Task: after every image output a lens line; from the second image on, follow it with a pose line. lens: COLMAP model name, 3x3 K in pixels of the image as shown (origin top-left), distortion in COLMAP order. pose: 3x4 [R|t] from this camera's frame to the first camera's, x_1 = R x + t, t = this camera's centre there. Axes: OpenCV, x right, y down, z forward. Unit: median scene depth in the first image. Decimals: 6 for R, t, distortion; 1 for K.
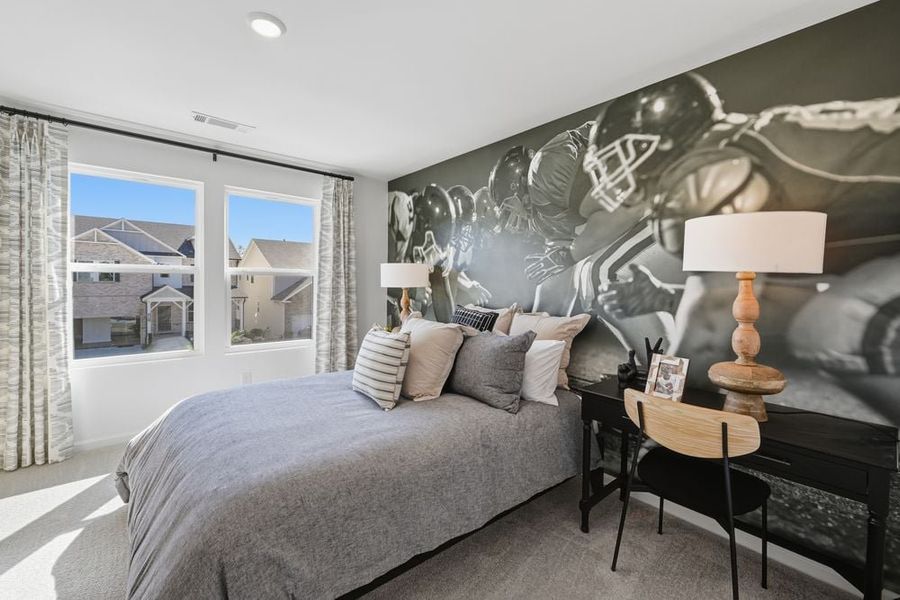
lens RADIAL K [[394.8, 0, 454.5], [0, 394.8, 288.7], [0, 0, 1]] dist [0.000811, 0.000065]
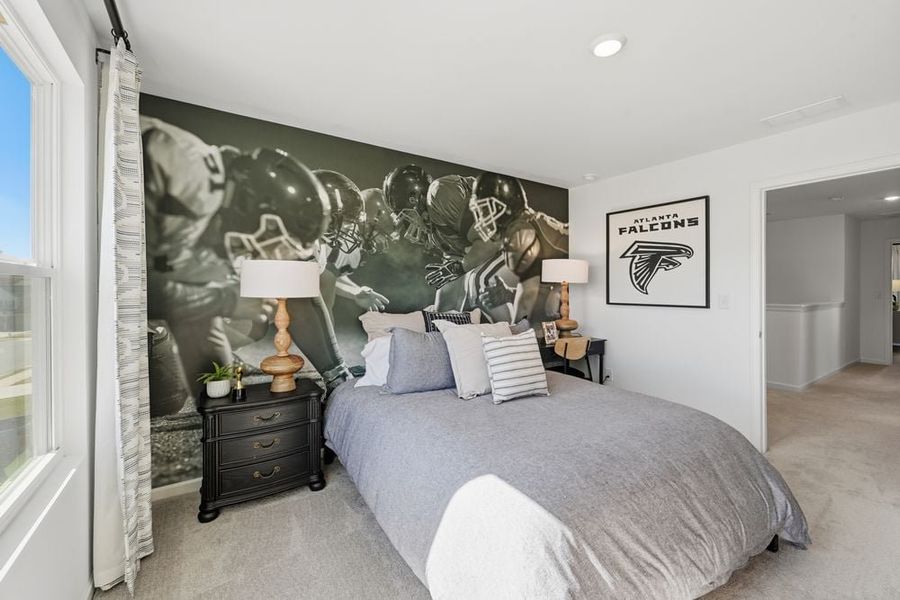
lens RADIAL K [[394.8, 0, 454.5], [0, 394.8, 288.7], [0, 0, 1]] dist [0.000811, 0.000065]
pose [[0.066424, -0.015266, 0.997675, -1.126355], [0.018968, 0.999722, 0.014035, -0.031182], [-0.997611, 0.017991, 0.066695, 0.972207]]
